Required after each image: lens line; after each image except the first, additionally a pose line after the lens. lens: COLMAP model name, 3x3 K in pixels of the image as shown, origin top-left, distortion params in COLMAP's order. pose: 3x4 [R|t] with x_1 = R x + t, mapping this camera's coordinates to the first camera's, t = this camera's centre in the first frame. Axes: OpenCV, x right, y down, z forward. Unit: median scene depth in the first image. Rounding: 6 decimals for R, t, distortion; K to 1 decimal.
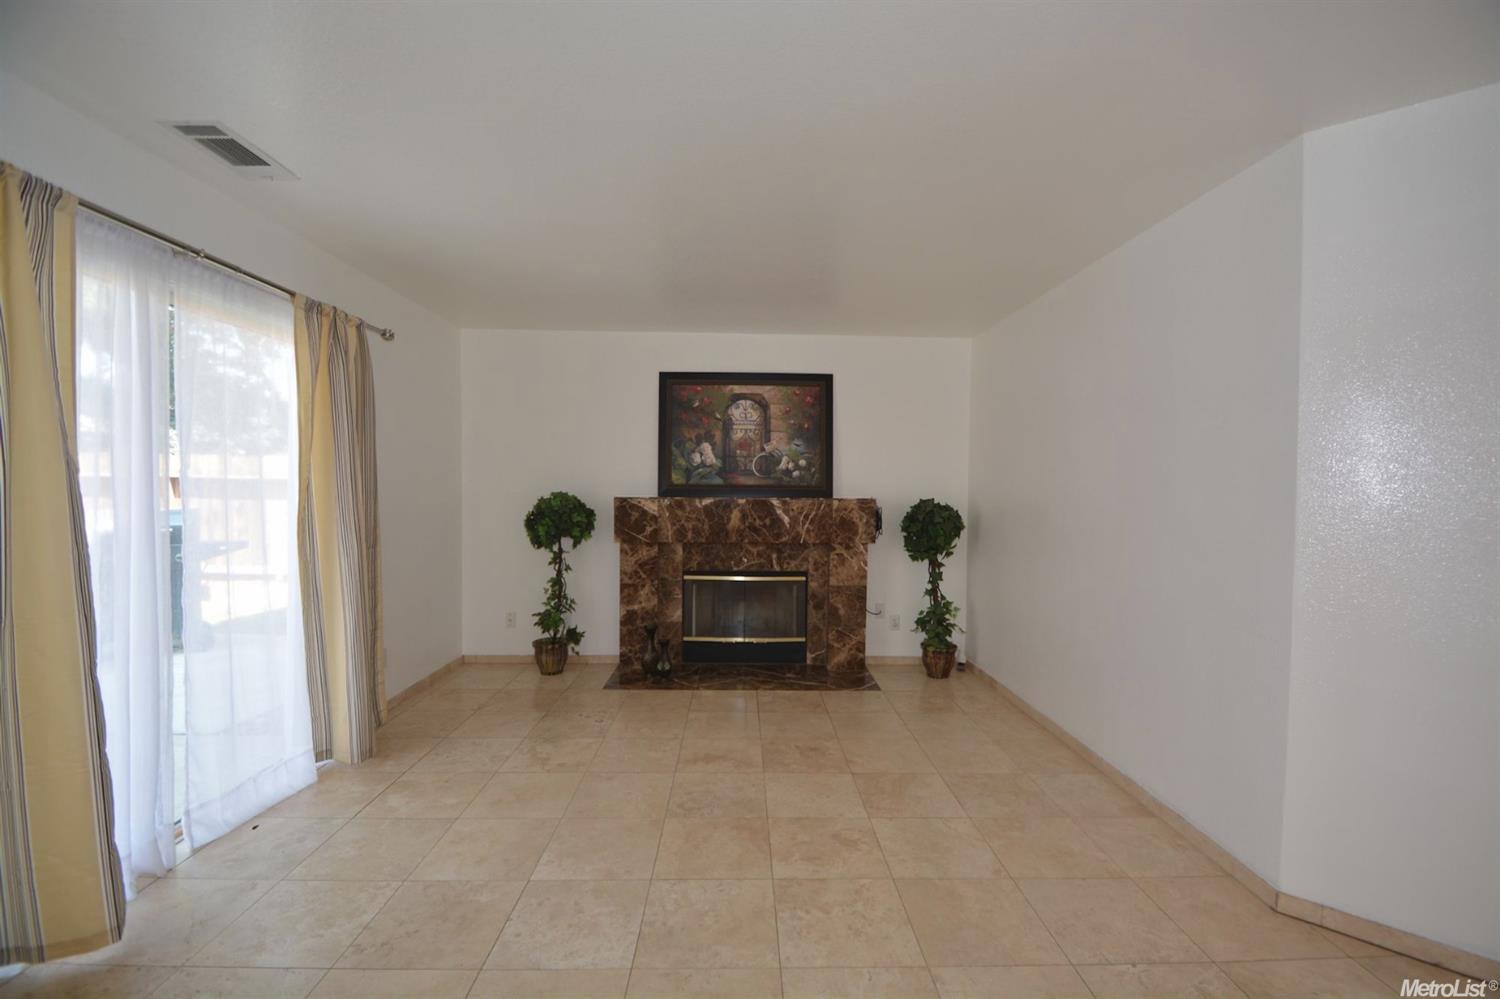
lens RADIAL K [[660.8, 0, 746.4], [0, 660.8, 503.3], [0, 0, 1]] dist [0.002335, -0.004208]
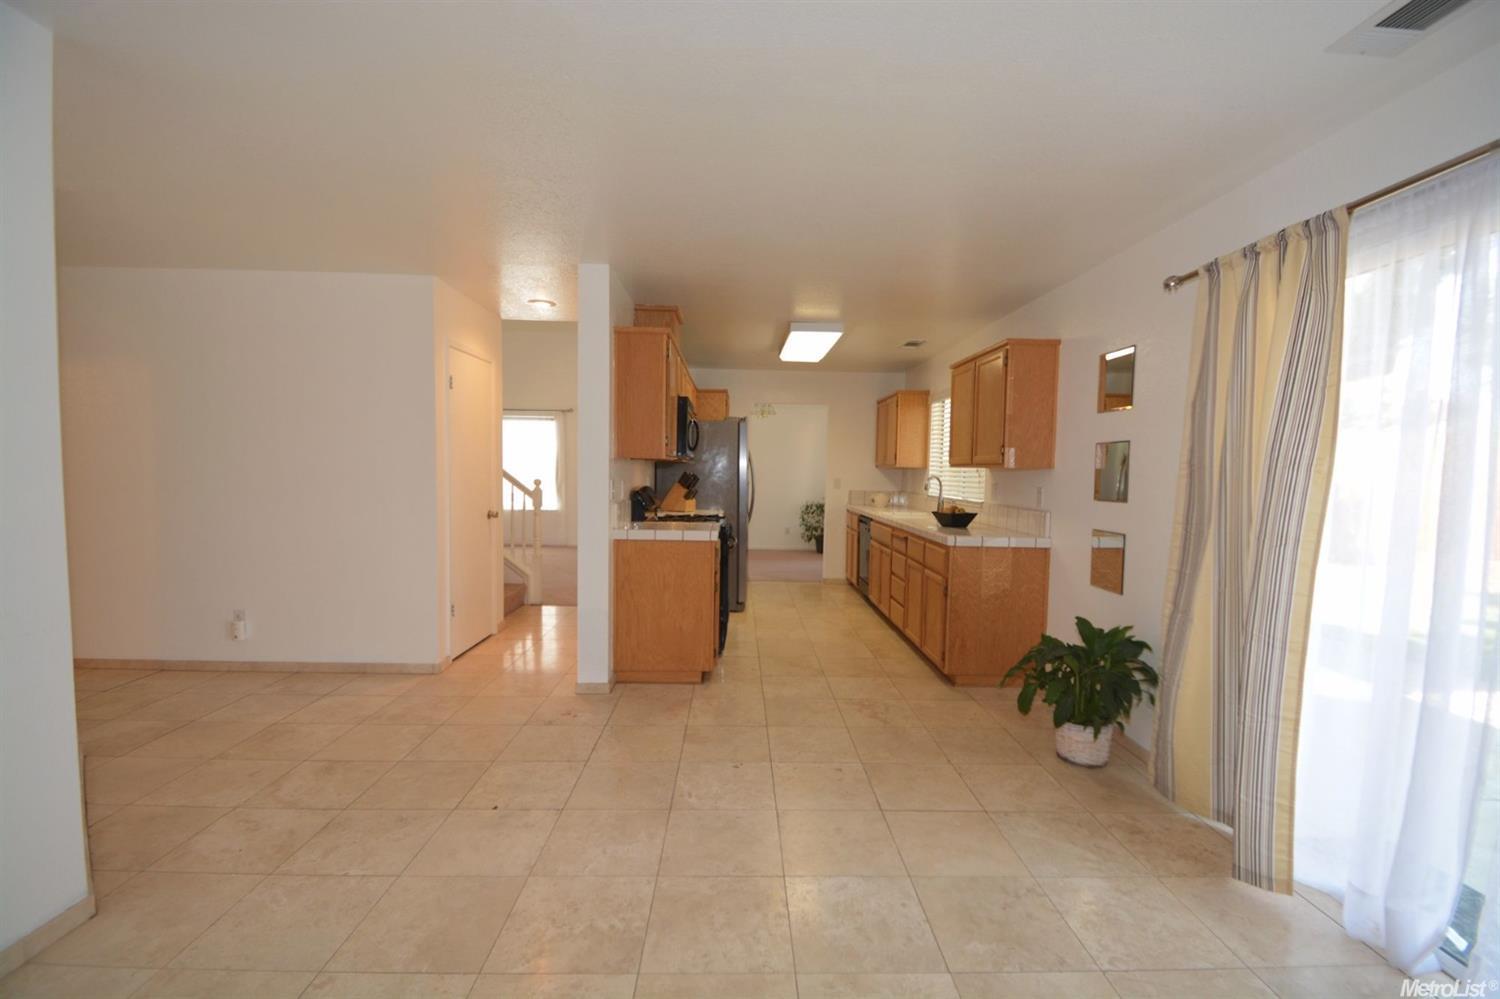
lens RADIAL K [[660.8, 0, 742.8], [0, 660.8, 497.4], [0, 0, 1]] dist [0.002335, -0.004208]
pose [[-0.999501, -0.031458, 0.002855, -0.030038], [-0.031133, 0.996356, 0.079409, -0.021955], [-0.005343, 0.079281, -0.996838, 0.776801]]
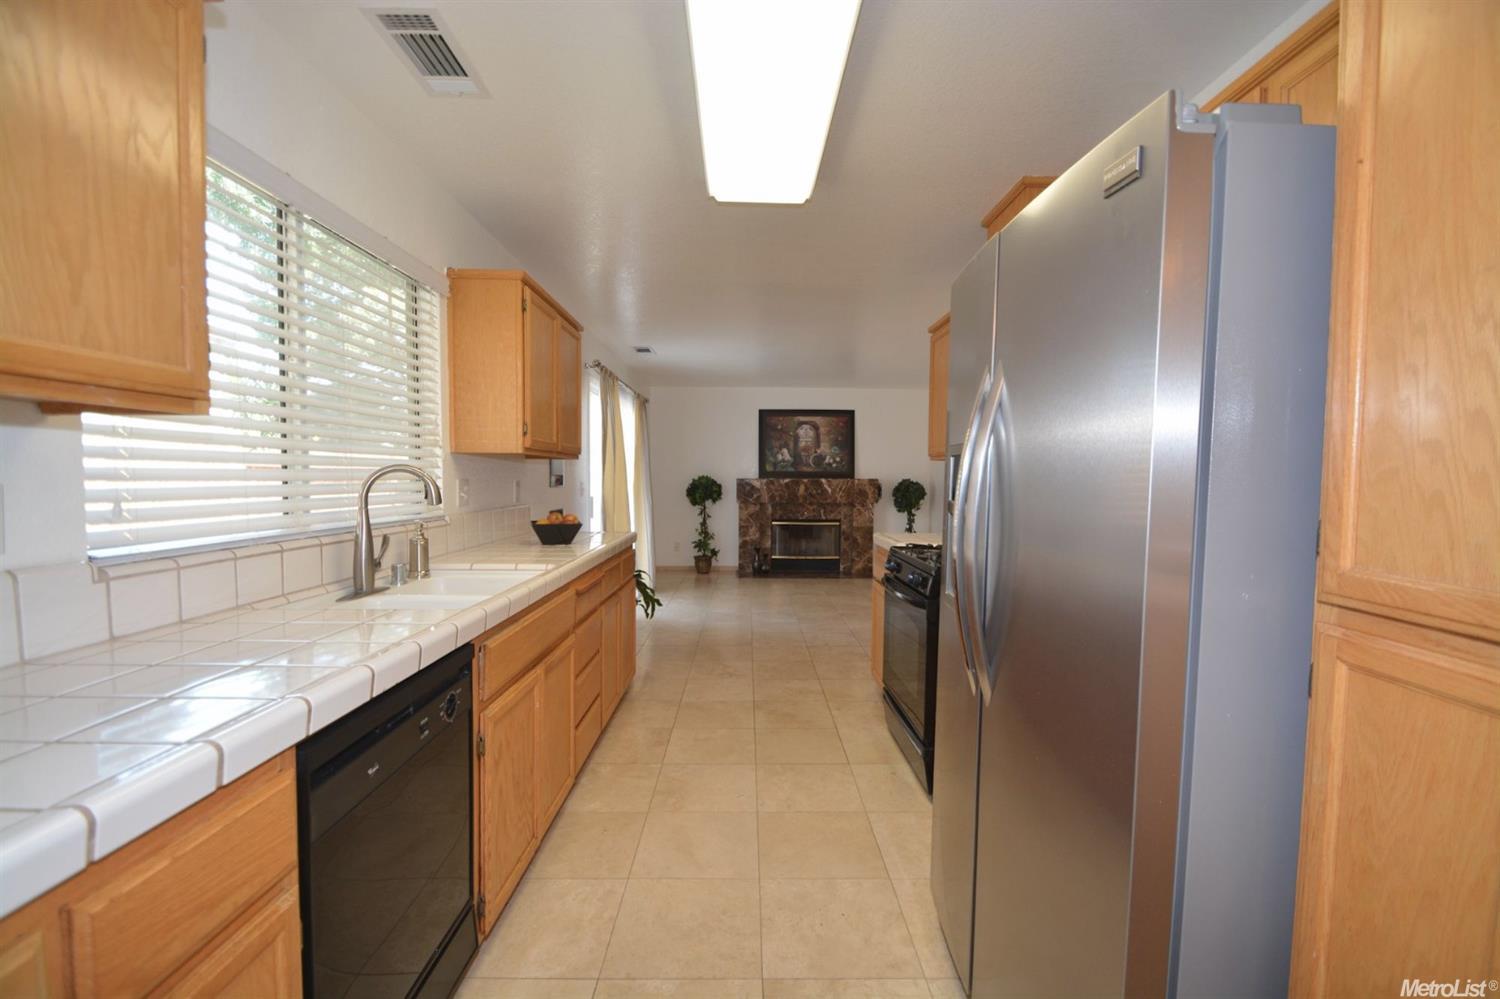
lens RADIAL K [[660.8, 0, 750.2], [0, 660.8, 501.2], [0, 0, 1]] dist [0.002335, -0.004208]
pose [[0.999924, -0.002947, -0.011990, -0.136578], [0.003063, 0.999949, 0.009664, 0.036133], [0.011960, -0.009700, 0.999881, -0.832278]]
